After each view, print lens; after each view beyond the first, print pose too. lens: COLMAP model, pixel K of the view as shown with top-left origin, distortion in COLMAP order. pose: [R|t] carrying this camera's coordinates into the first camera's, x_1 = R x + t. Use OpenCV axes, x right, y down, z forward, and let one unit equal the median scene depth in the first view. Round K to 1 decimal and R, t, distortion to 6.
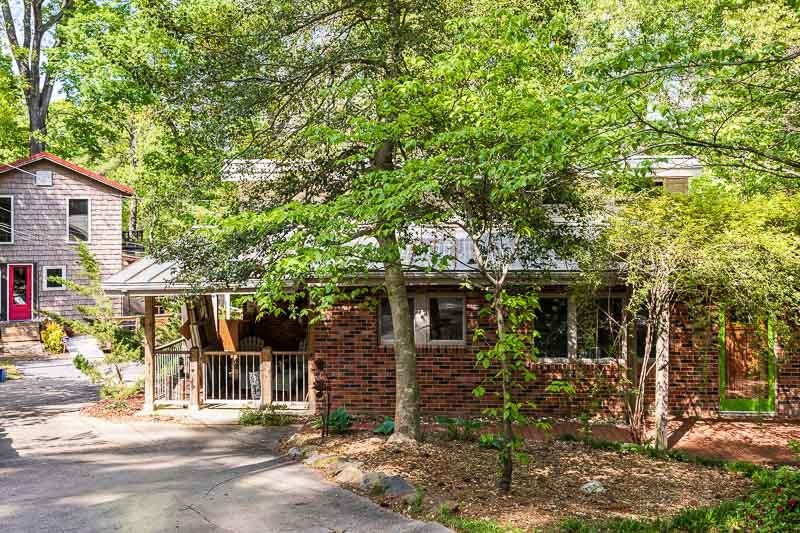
lens RADIAL K [[569.5, 0, 399.8], [0, 569.5, 250.6], [0, 0, 1]] dist [0.000534, 0.001839]
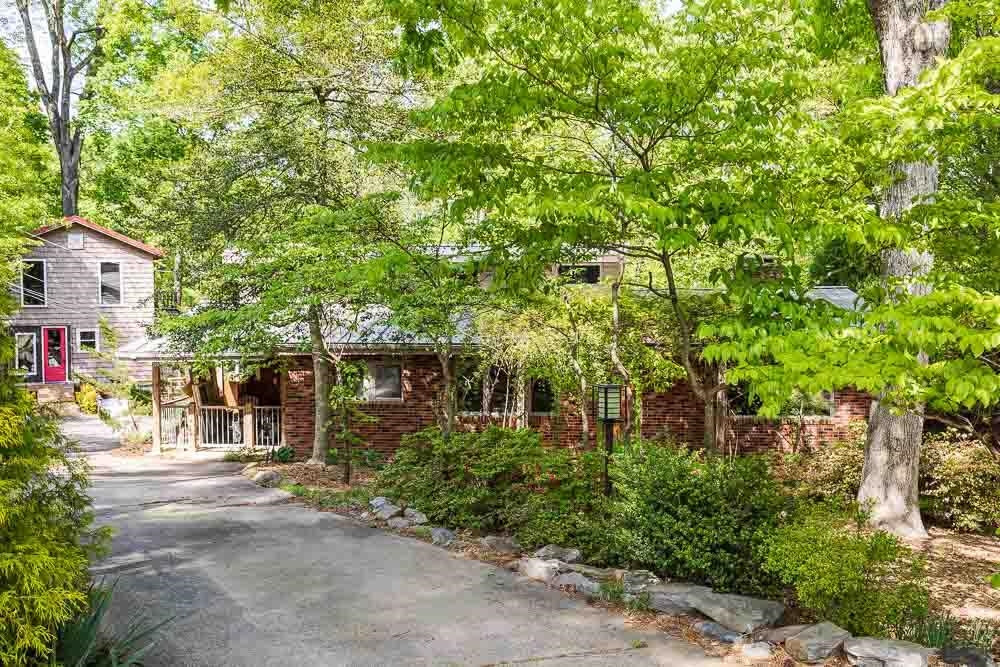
lens RADIAL K [[683.4, 0, 500.0], [0, 683.4, 333.5], [0, 0, 1]] dist [0.001391, -0.002831]
pose [[0.999931, 0.004961, -0.010660, 0.158754], [-0.004475, 0.998971, 0.045131, -0.025546], [0.010873, -0.045080, 0.998924, -0.233717]]
